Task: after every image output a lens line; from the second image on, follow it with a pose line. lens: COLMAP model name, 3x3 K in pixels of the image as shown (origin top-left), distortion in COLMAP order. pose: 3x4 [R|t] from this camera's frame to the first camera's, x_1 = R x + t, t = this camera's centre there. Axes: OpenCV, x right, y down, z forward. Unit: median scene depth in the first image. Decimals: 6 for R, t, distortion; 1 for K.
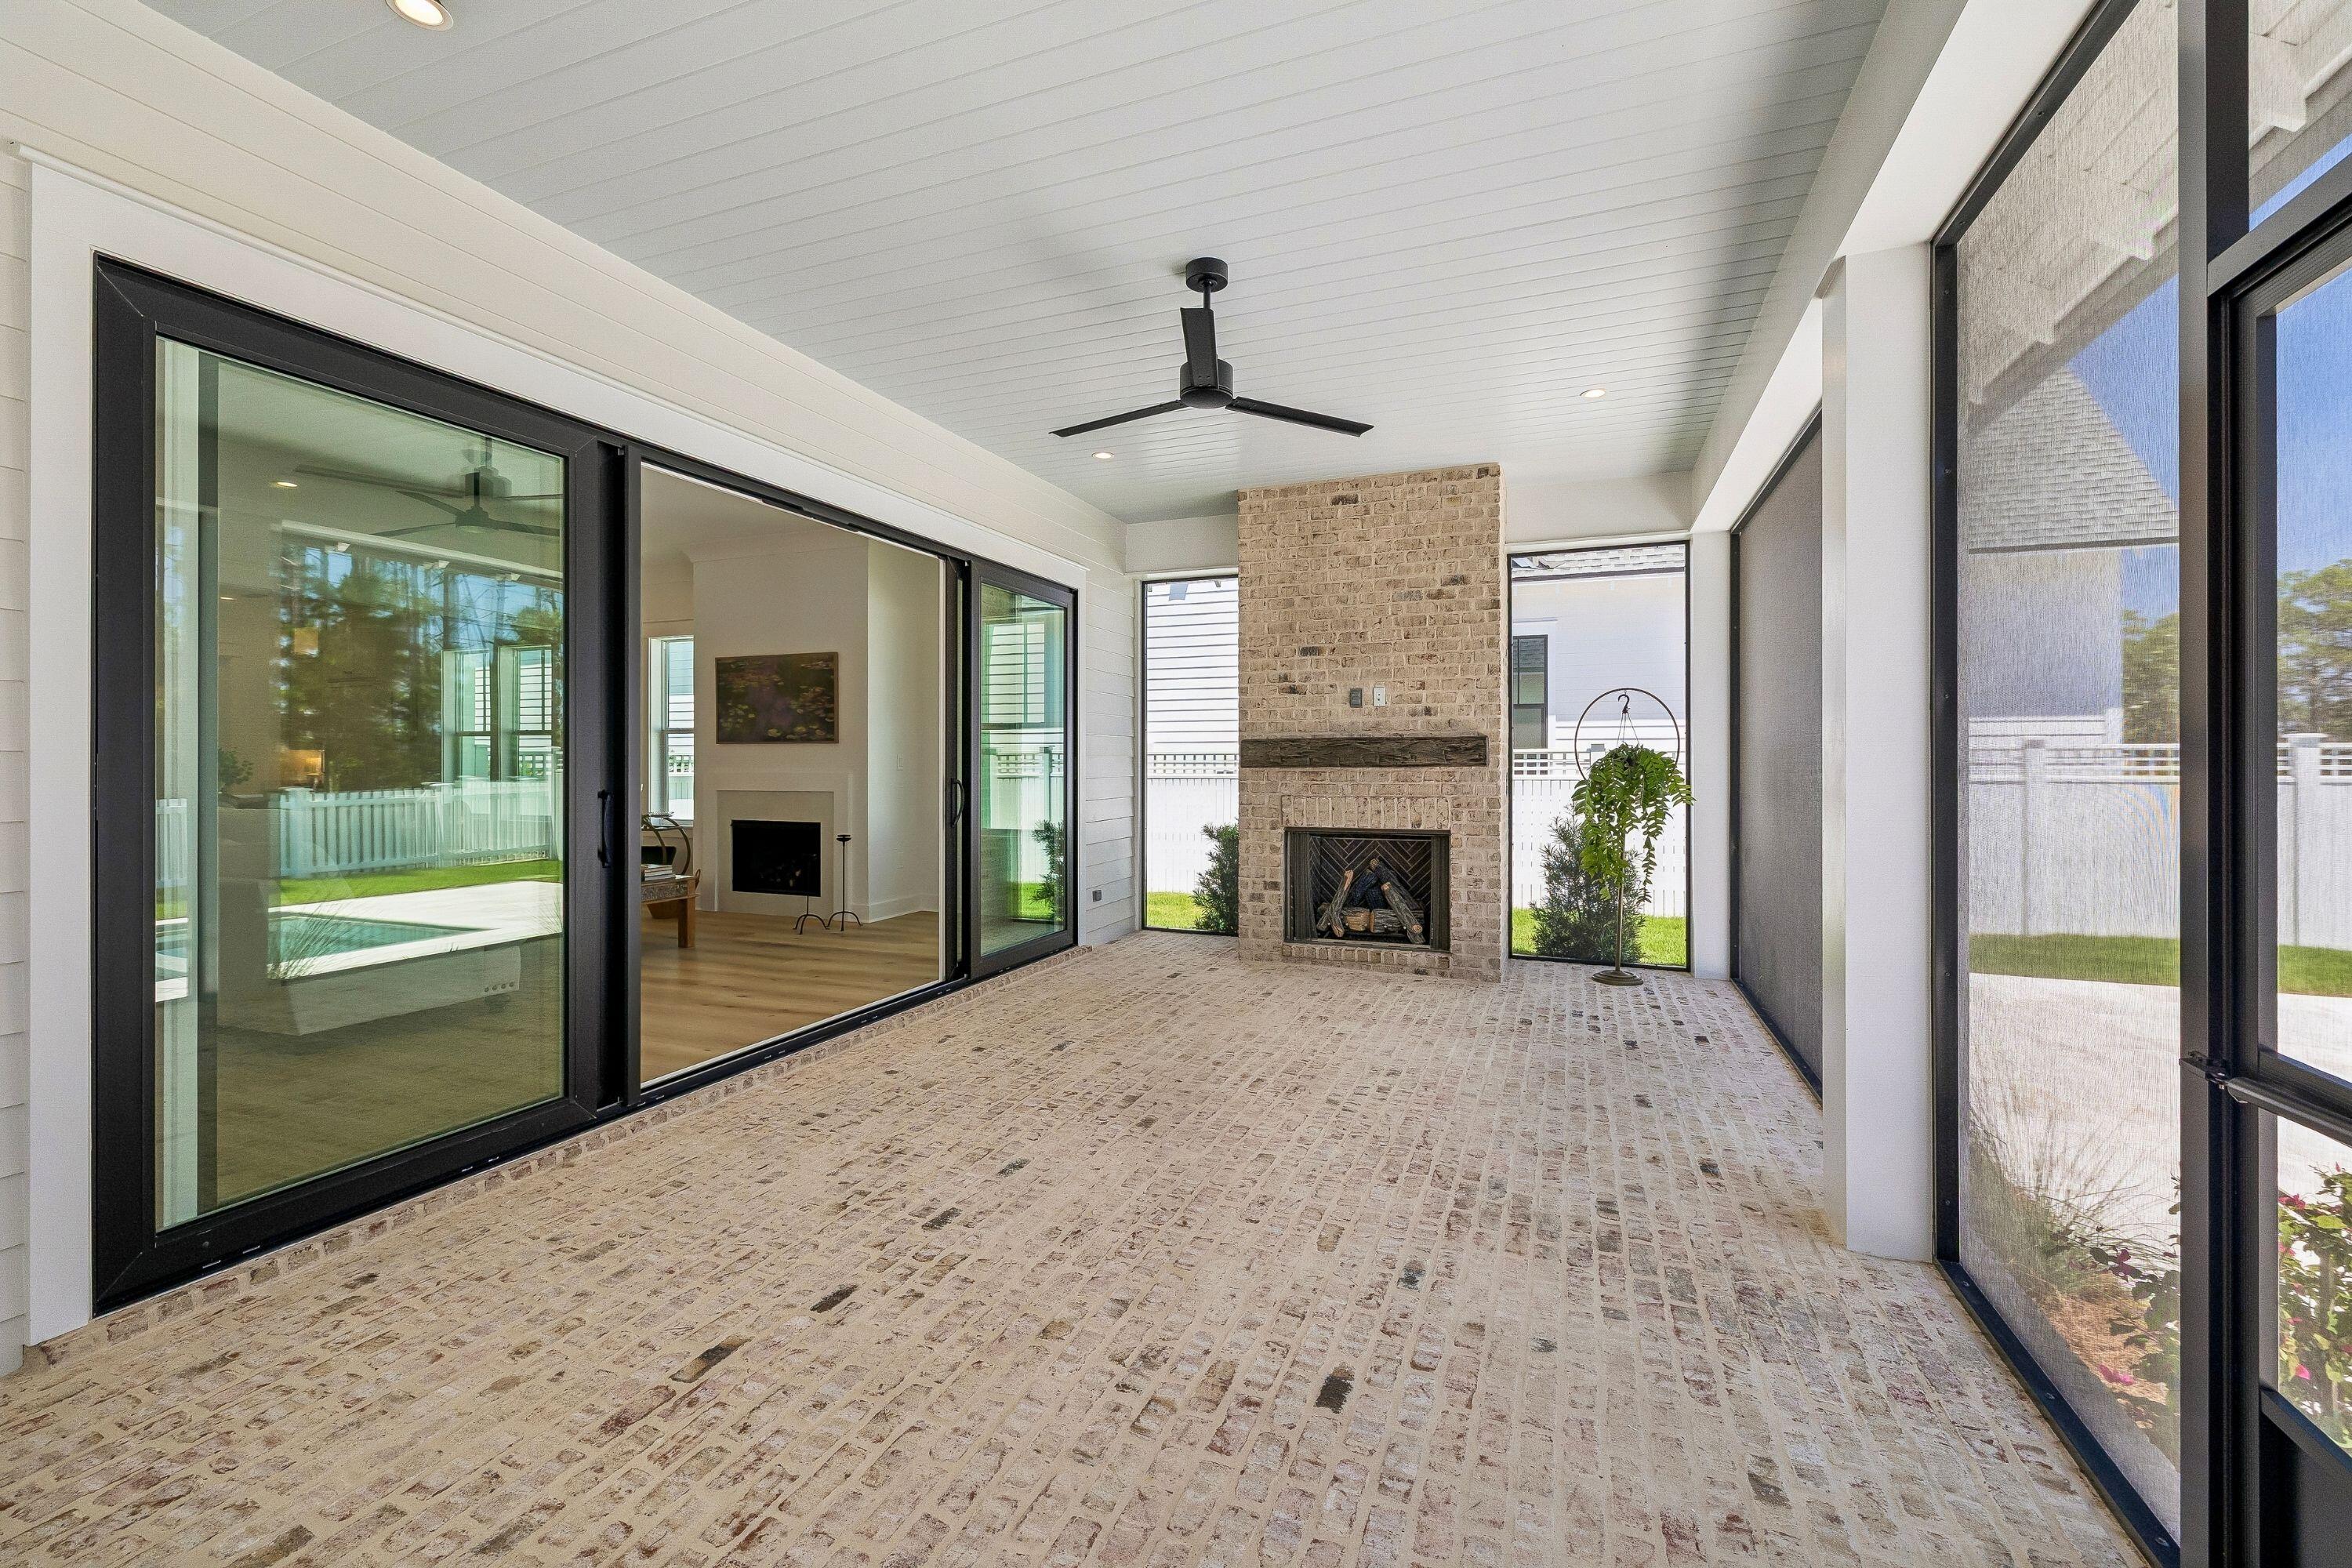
lens RADIAL K [[1004.9, 0, 1166.1], [0, 1004.9, 763.1], [0, 0, 1]] dist [0.008116, 0.000543]
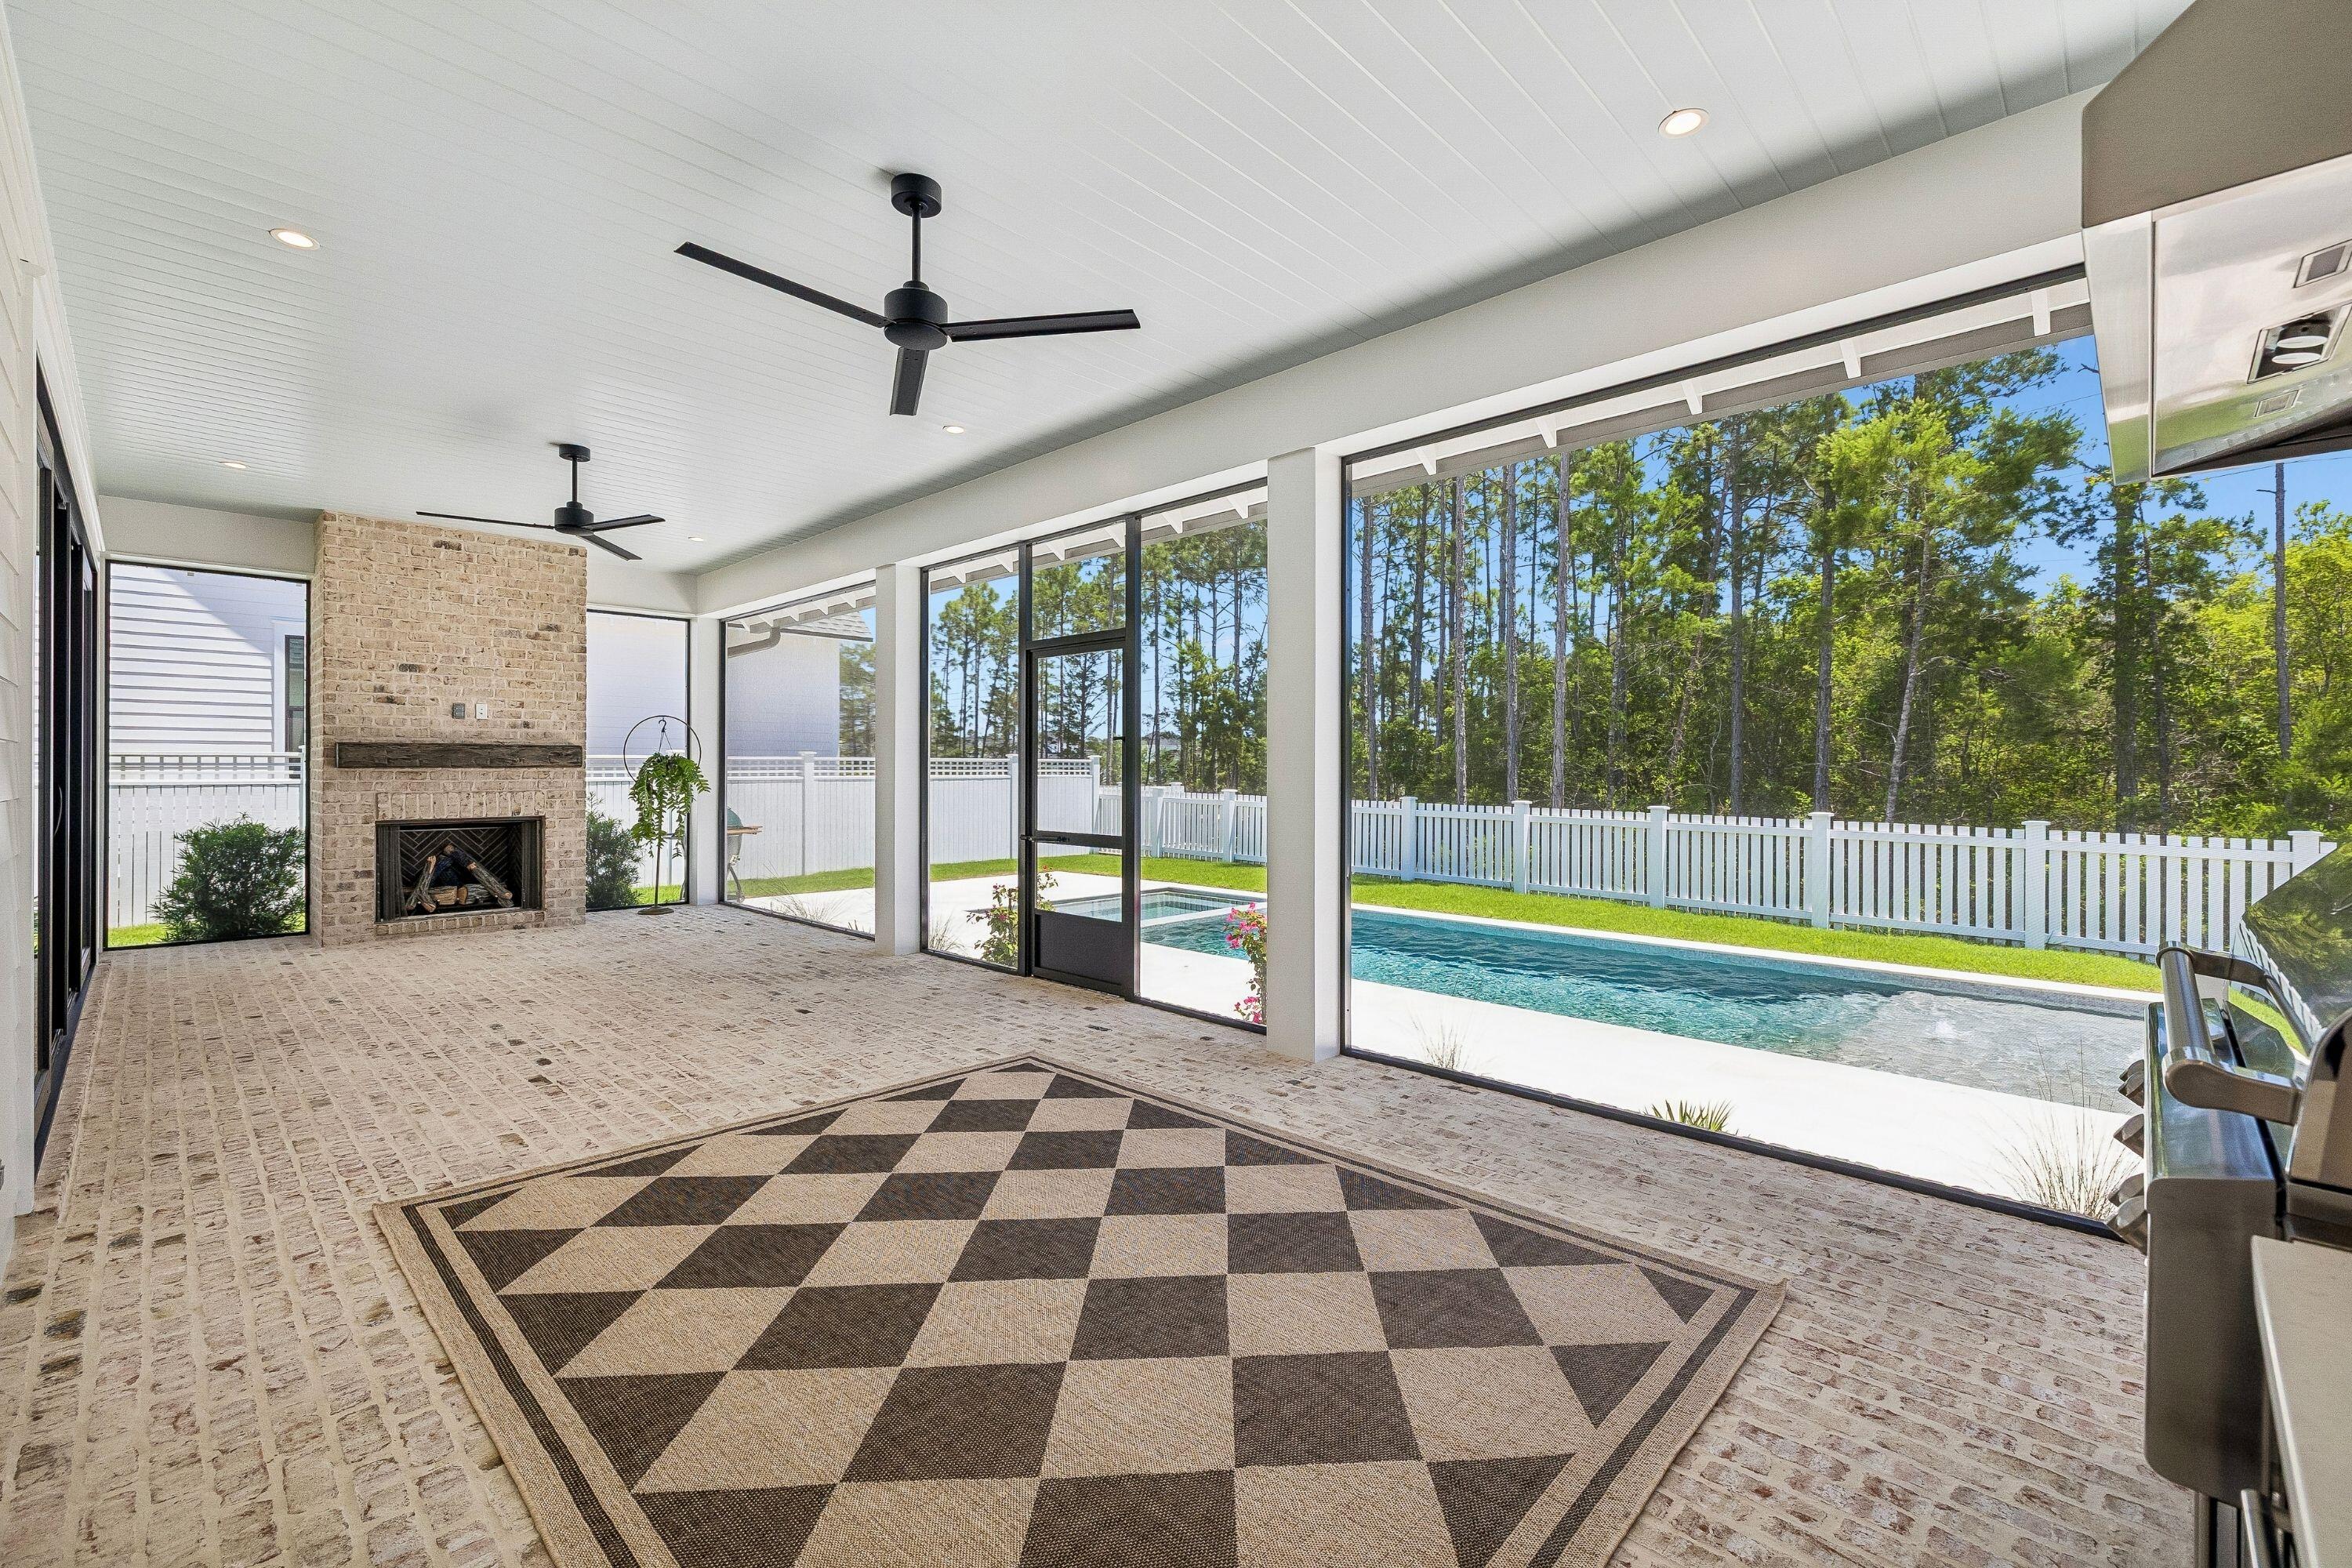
lens RADIAL K [[1004.9, 0, 1178.2], [0, 1004.9, 771.3], [0, 0, 1]] dist [0.008116, 0.000543]
pose [[0.390561, 0.004355, 0.920567, -0.837018], [-0.002861, 0.999990, -0.003516, 0.014142], [-0.920572, -0.001261, 0.390570, -0.389463]]
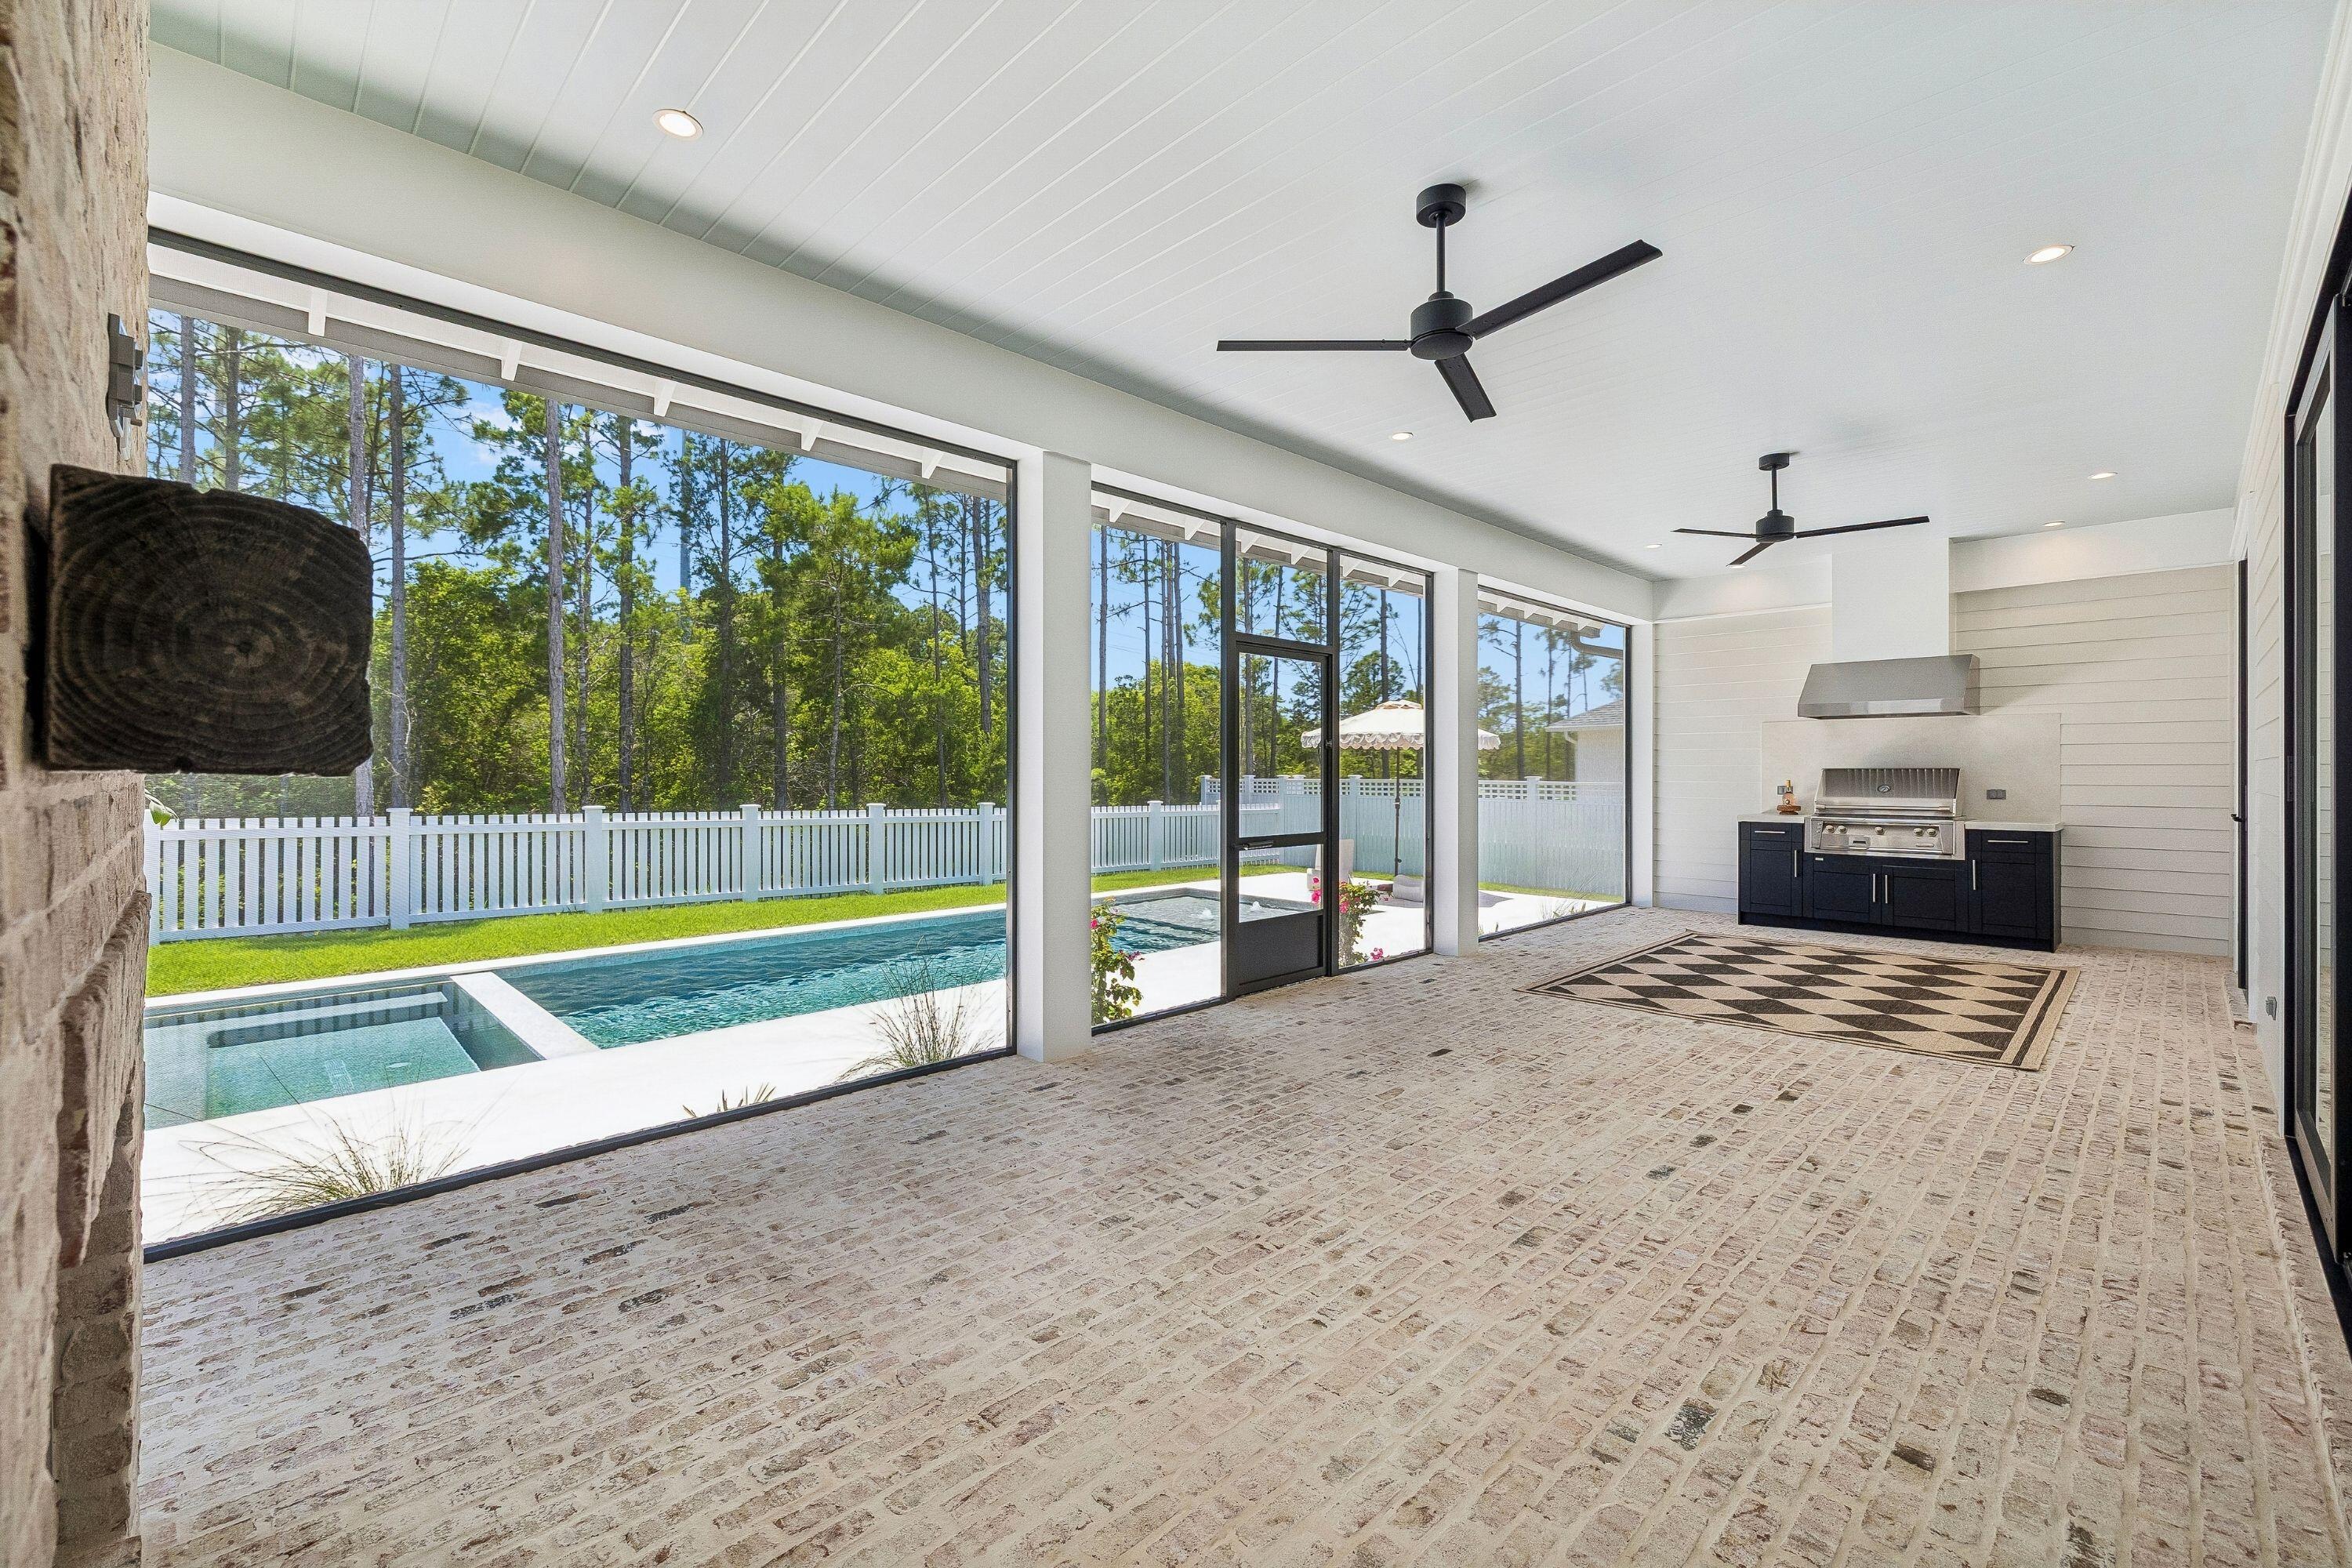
lens RADIAL K [[1004.9, 0, 1154.5], [0, 1004.9, 788.0], [0, 0, 1]] dist [0.008116, 0.000543]
pose [[-0.914401, -0.010193, 0.404682, -0.067912], [-0.001880, 0.999779, 0.020933, 0.001135], [-0.404806, 0.018381, -0.914218, 1.537004]]
